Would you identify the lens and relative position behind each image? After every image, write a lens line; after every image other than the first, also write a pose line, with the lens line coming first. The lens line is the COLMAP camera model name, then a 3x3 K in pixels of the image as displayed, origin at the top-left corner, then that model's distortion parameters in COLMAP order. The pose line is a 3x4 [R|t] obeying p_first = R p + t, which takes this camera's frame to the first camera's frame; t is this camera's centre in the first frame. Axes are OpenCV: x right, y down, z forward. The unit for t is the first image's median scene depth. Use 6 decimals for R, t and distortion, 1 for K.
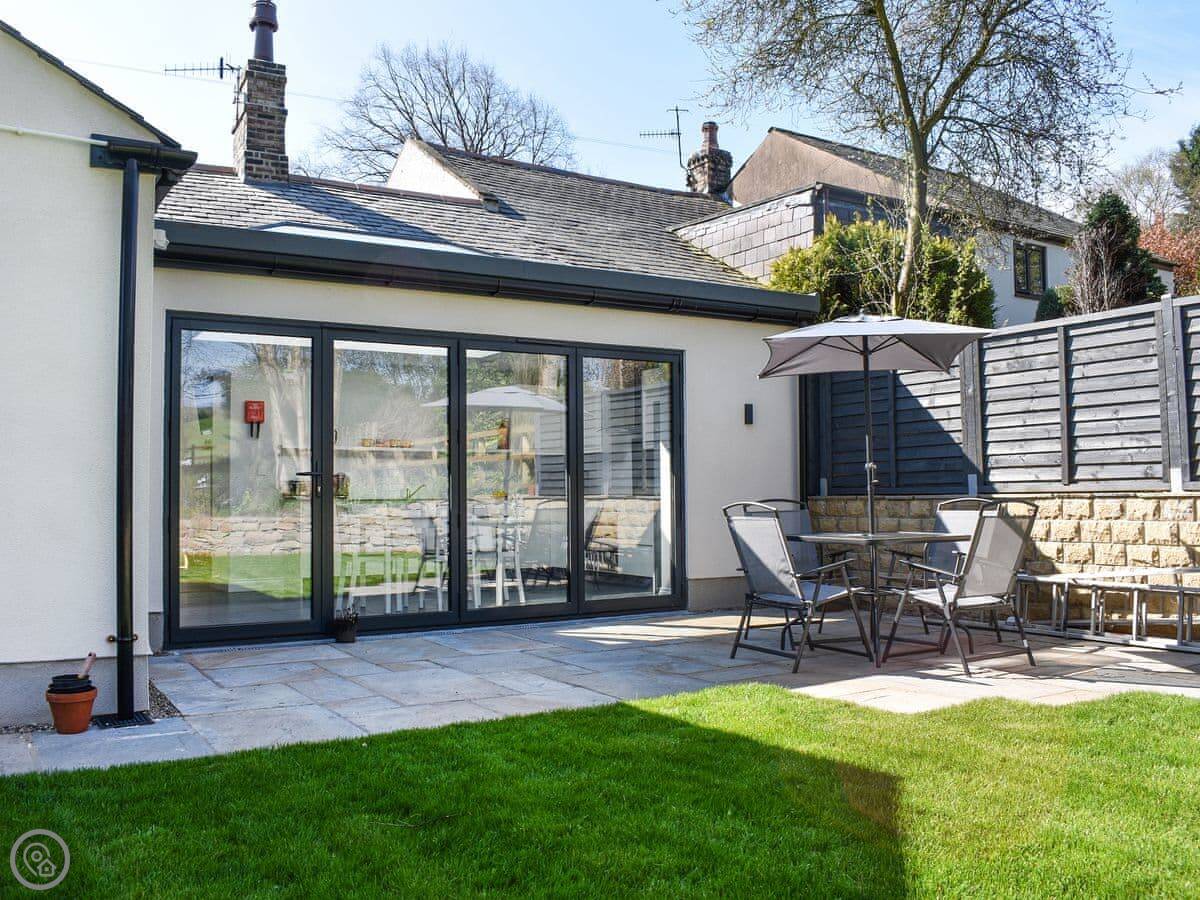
lens RADIAL K [[1054.9, 0, 600.0], [0, 1054.9, 450.0], [0, 0, 1]] dist [-0.015347, -0.003858]
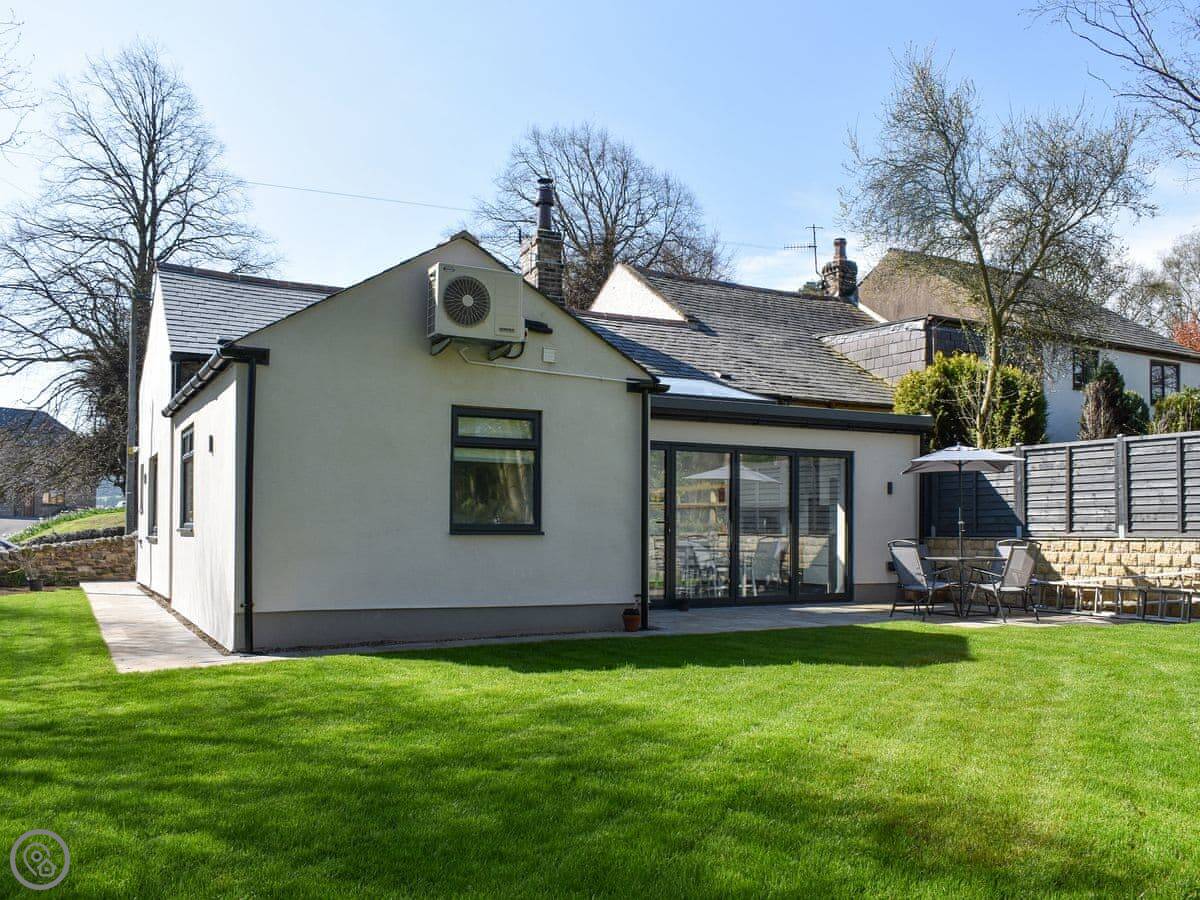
lens RADIAL K [[1348.3, 0, 601.3], [0, 1348.3, 515.8], [0, 0, 1]] dist [0.005754, 0.020881]
pose [[0.999866, 0.012559, -0.010485, -0.327087], [-0.012183, 0.999308, 0.035137, -0.065427], [0.010919, -0.035005, 0.999327, -1.280609]]
